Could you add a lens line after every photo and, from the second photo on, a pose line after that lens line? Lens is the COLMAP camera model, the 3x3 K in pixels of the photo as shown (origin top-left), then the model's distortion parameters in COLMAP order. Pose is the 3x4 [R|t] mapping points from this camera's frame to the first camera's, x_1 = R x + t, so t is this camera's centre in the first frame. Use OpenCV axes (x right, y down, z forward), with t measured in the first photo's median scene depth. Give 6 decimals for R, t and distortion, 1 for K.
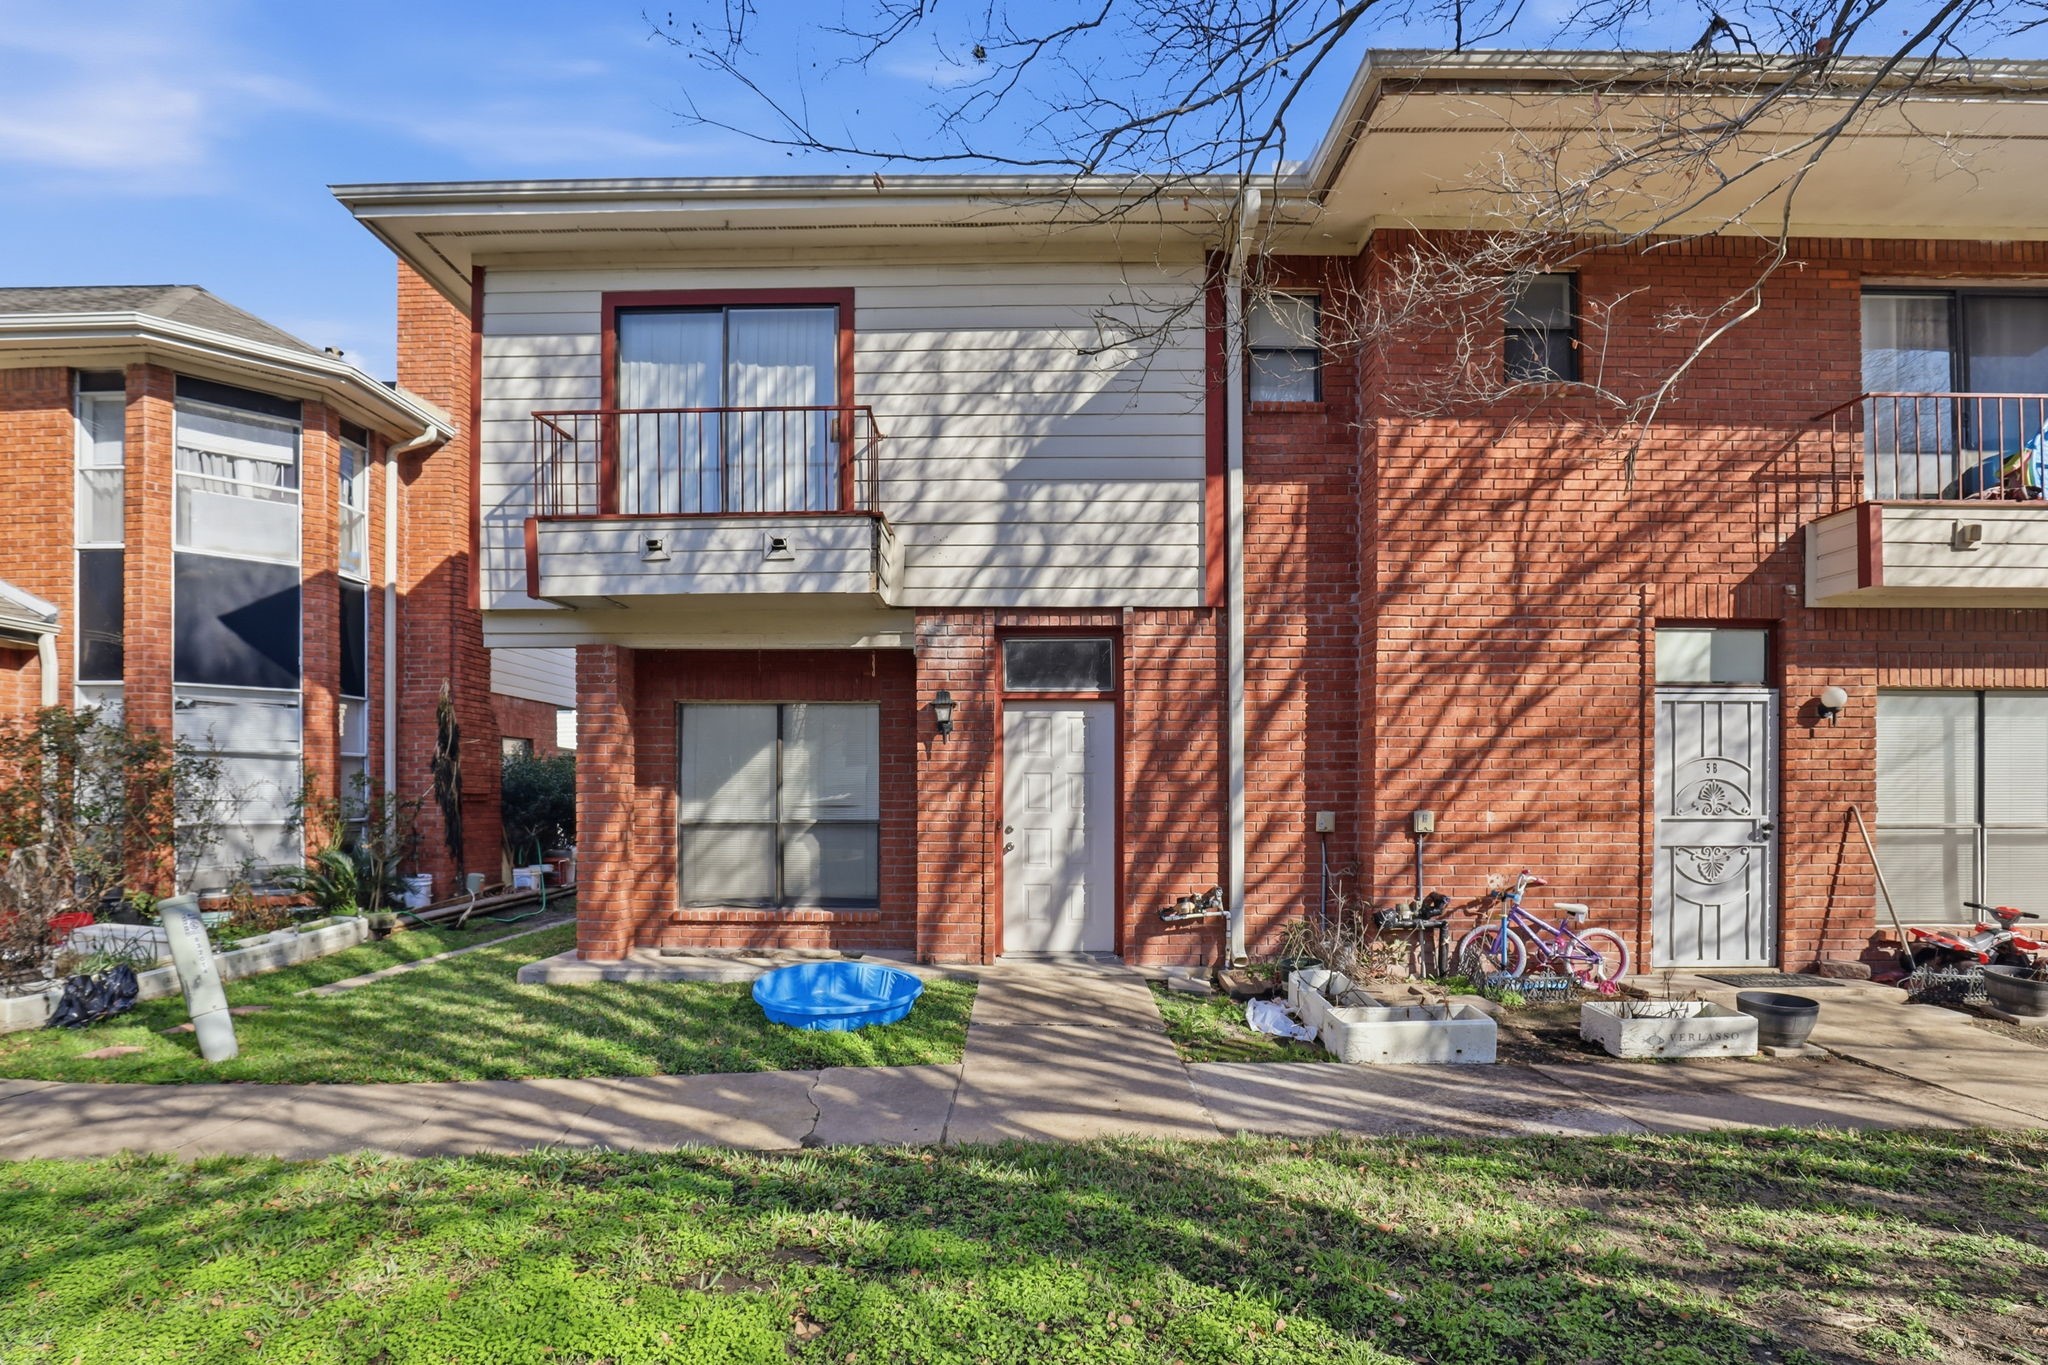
lens RADIAL K [[959.9, 0, 1024.5], [0, 959.9, 688.0], [0, 0, 1]] dist [-0.028462, 0.001412]
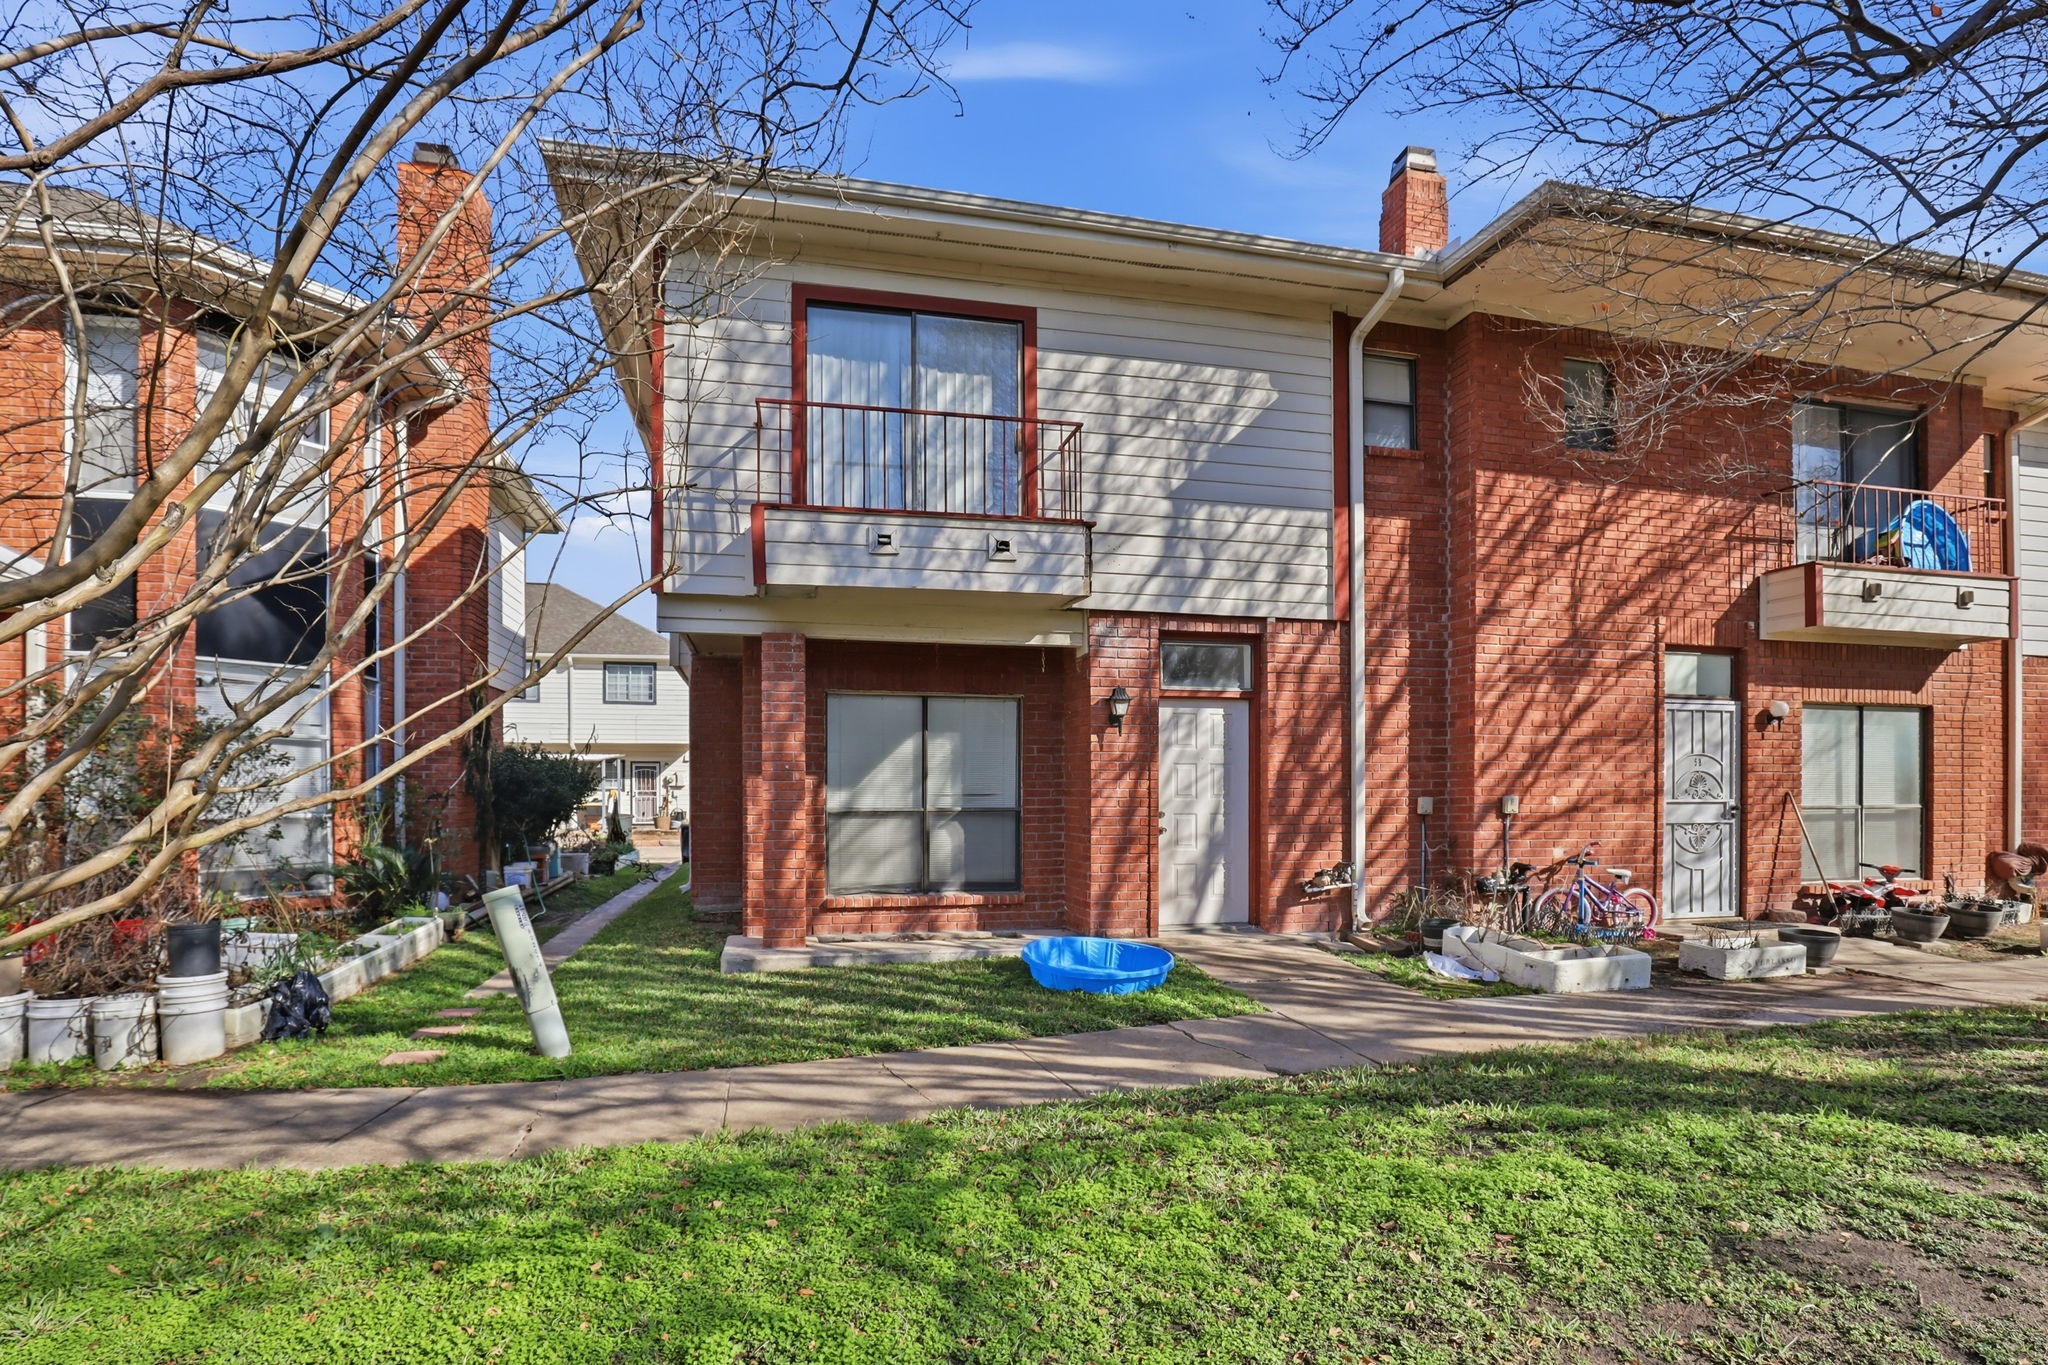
lens RADIAL K [[959.9, 0, 1022.6], [0, 959.9, 682.4], [0, 0, 1]] dist [-0.028462, 0.001412]
pose [[0.973087, 0.025244, 0.229050, -0.458092], [-0.024017, 0.999678, -0.008142, 0.008814], [-0.229182, 0.002422, 0.973381, -0.038596]]
